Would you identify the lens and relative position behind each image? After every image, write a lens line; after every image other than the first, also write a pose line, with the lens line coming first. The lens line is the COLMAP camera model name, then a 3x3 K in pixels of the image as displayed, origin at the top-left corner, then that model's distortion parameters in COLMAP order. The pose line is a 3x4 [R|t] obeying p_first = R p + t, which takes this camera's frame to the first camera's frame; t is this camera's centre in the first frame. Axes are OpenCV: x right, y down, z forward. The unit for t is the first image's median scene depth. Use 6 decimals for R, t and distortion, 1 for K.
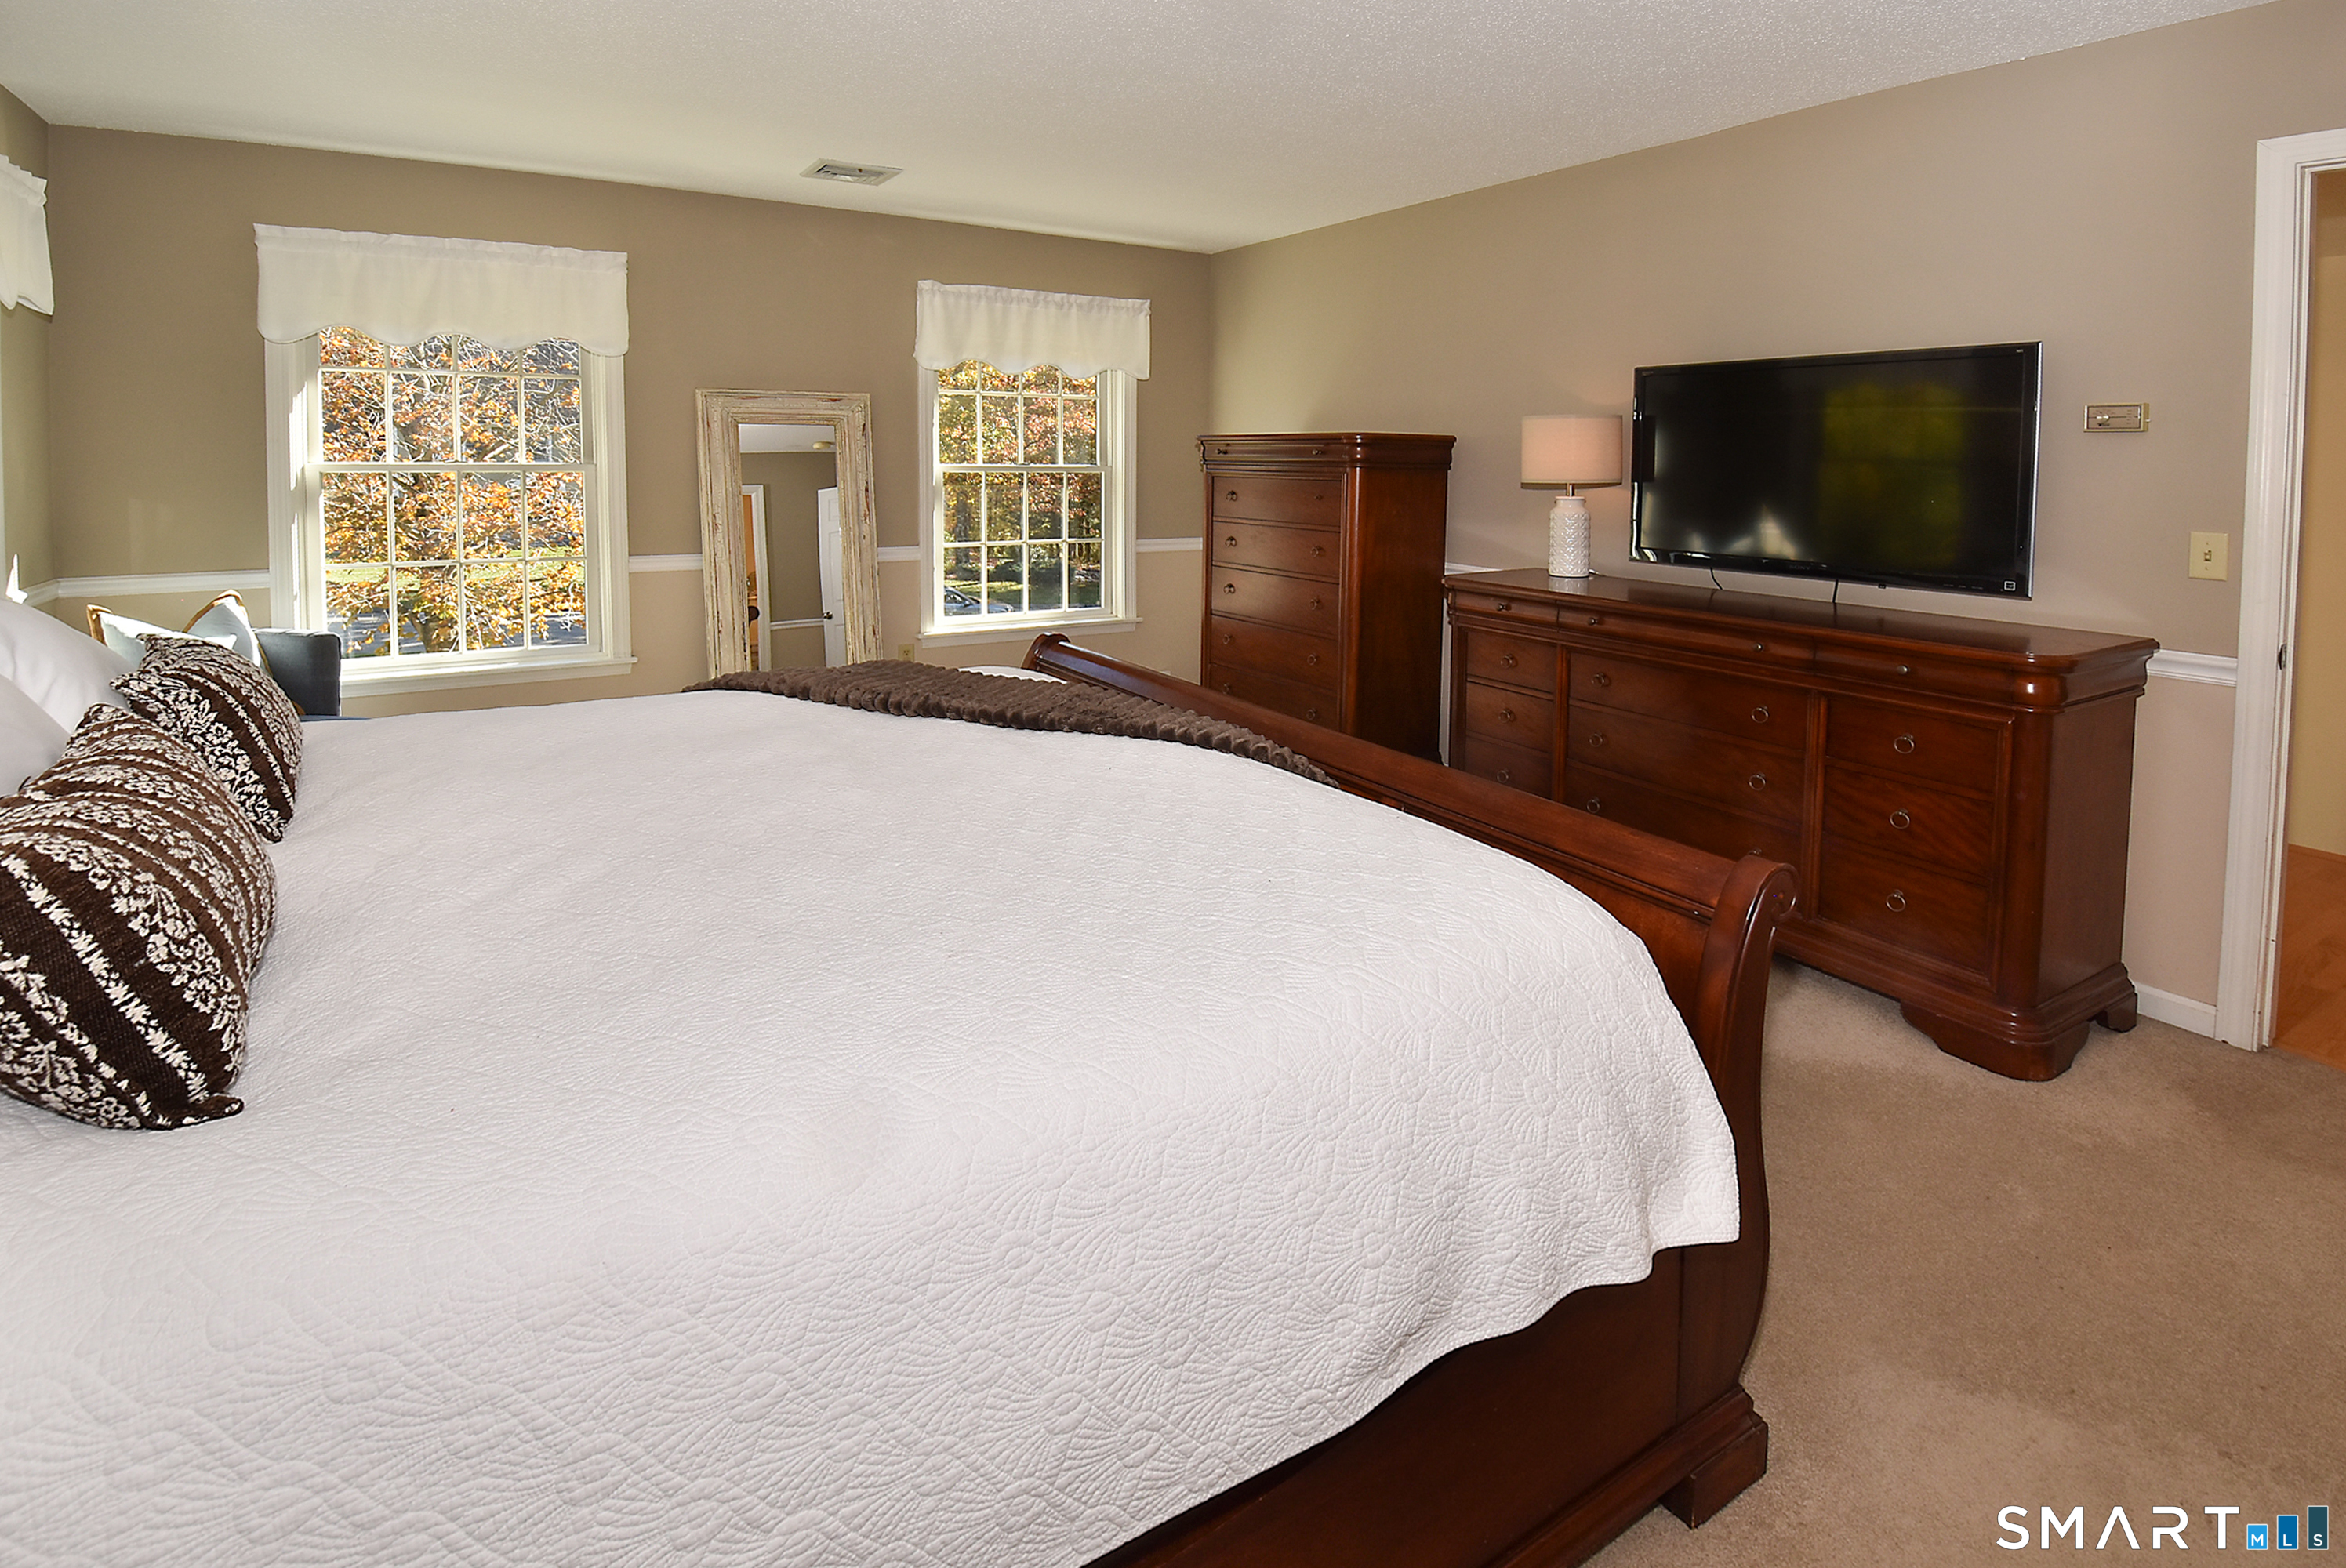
lens RADIAL K [[1136.5, 0, 1181.5], [0, 1136.5, 784.5], [0, 0, 1]] dist [-0.001191, -0.000389]
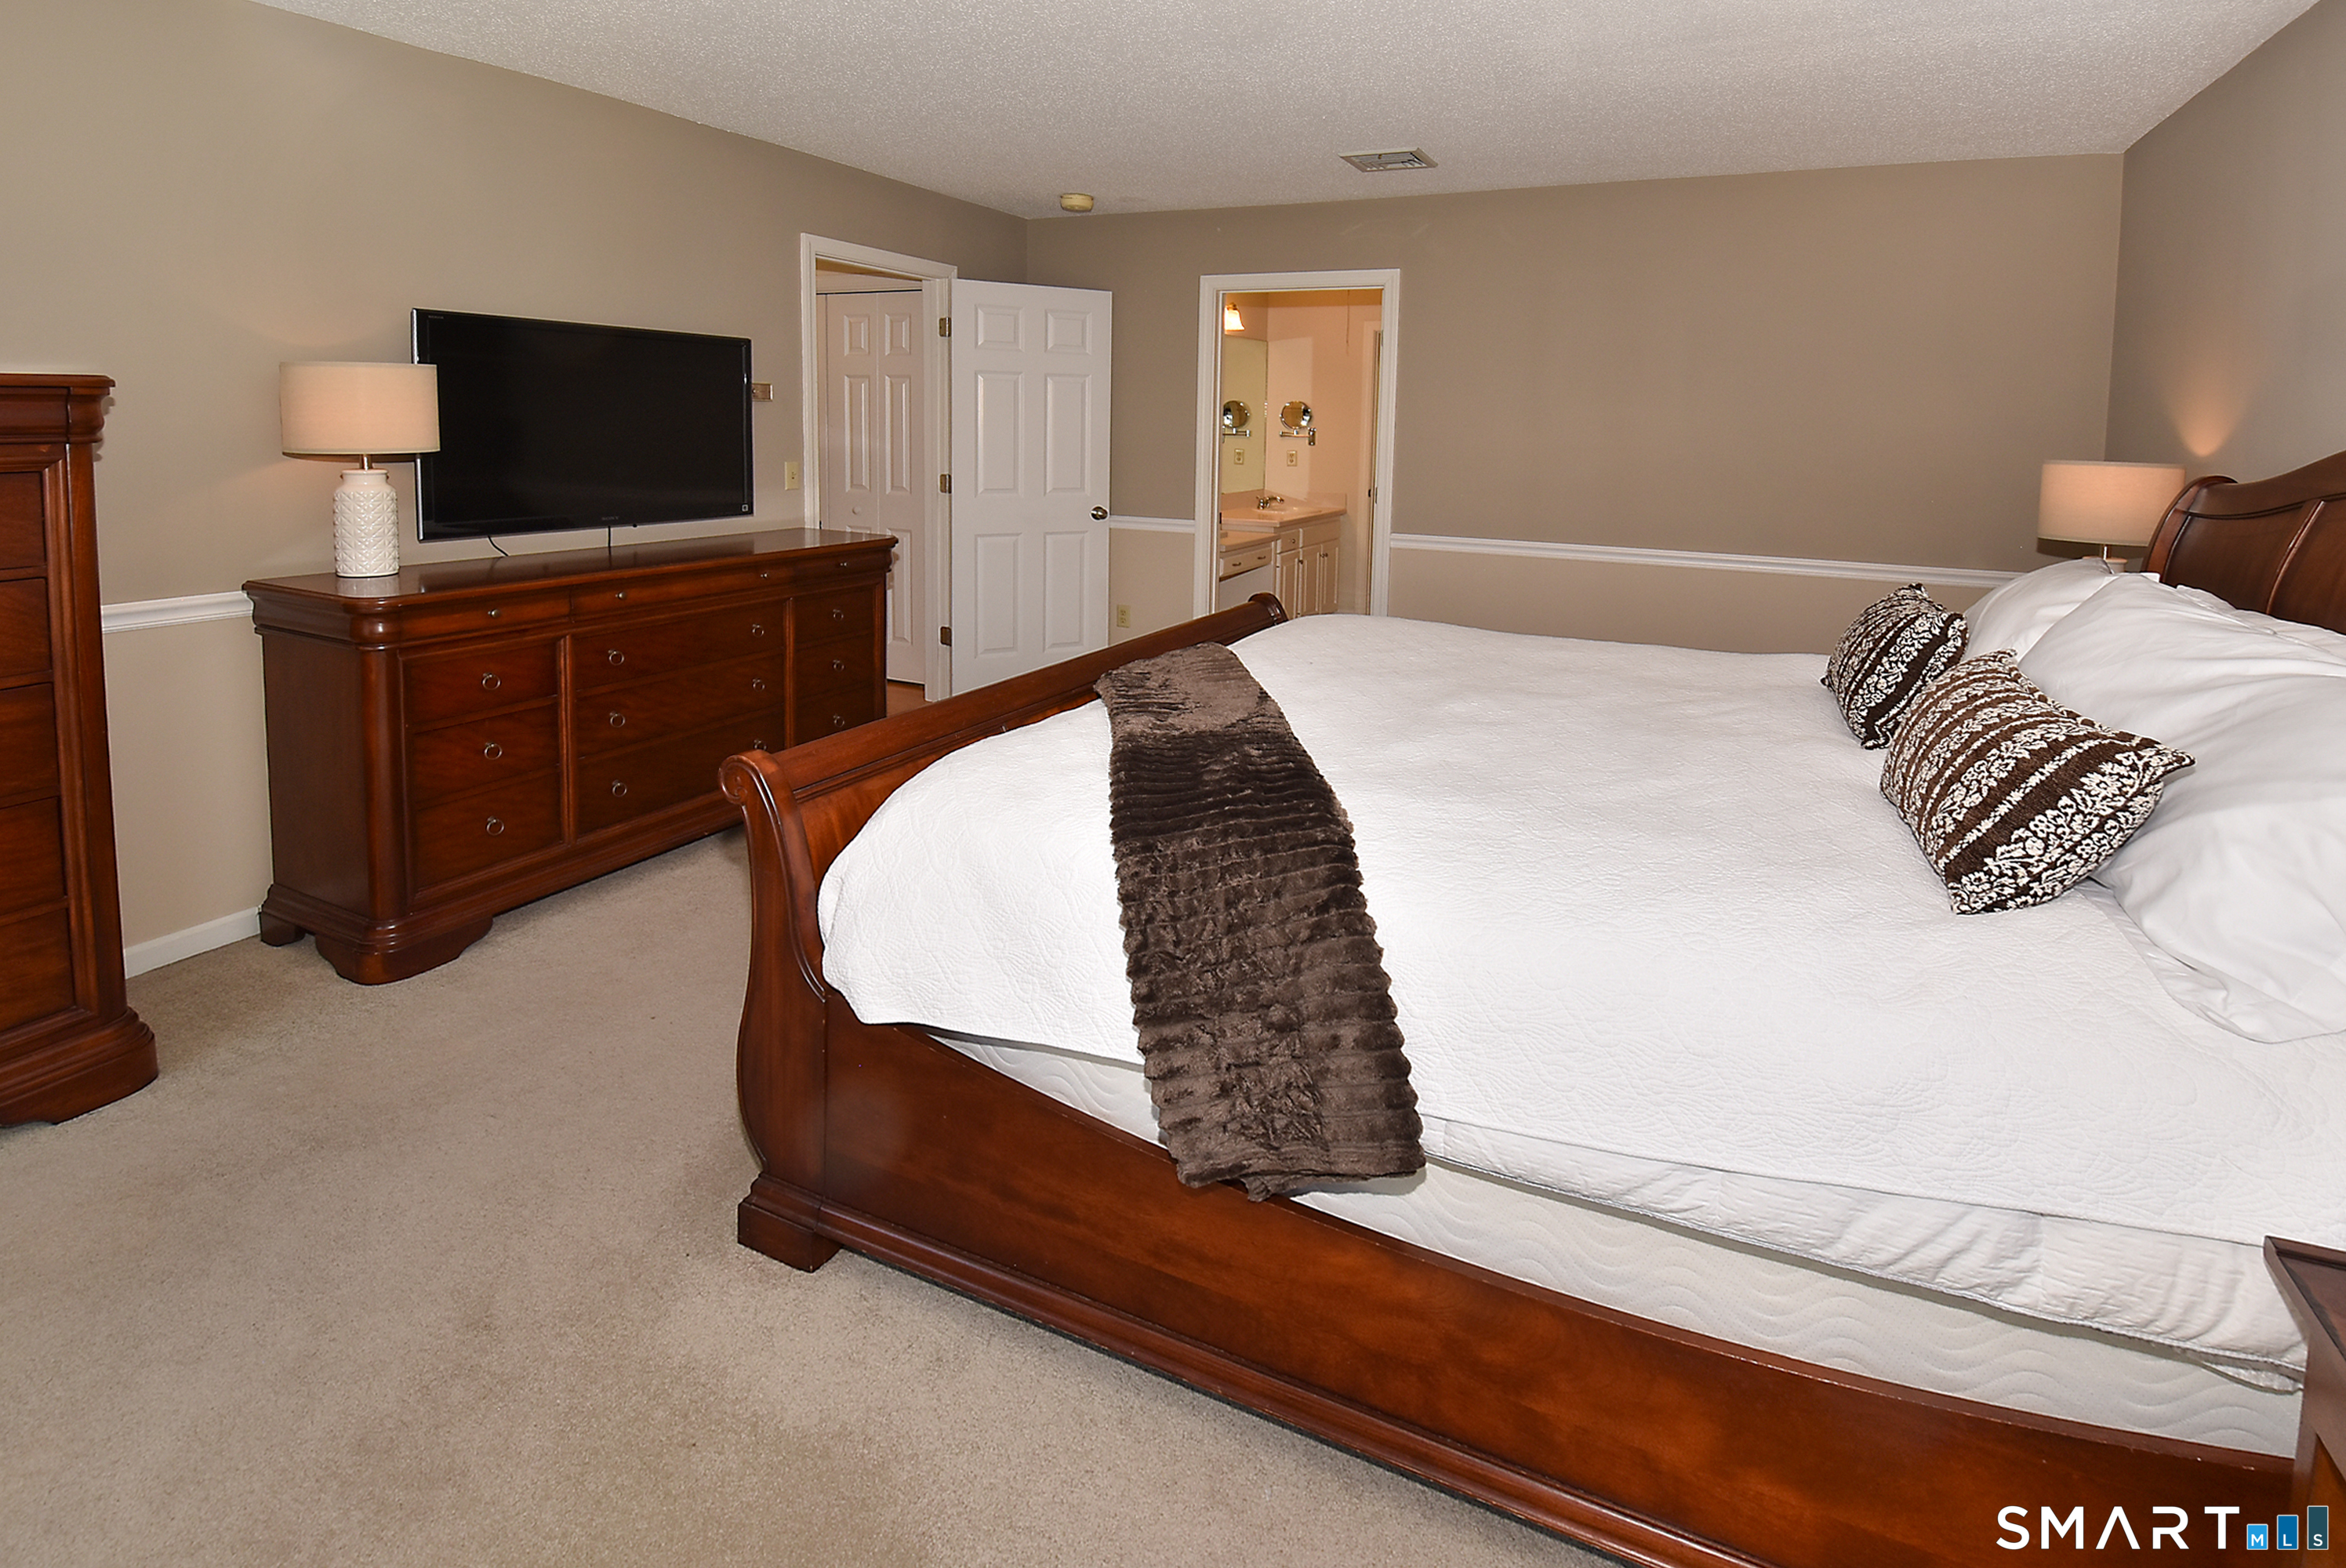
lens RADIAL K [[1136.5, 0, 1181.5], [0, 1136.5, 784.5], [0, 0, 1]] dist [-0.001191, -0.000389]
pose [[-0.517743, -0.275477, 0.809972, -0.718734], [0.223141, 0.870492, 0.438694, -0.334230], [-0.825924, 0.407868, -0.389221, 1.104251]]
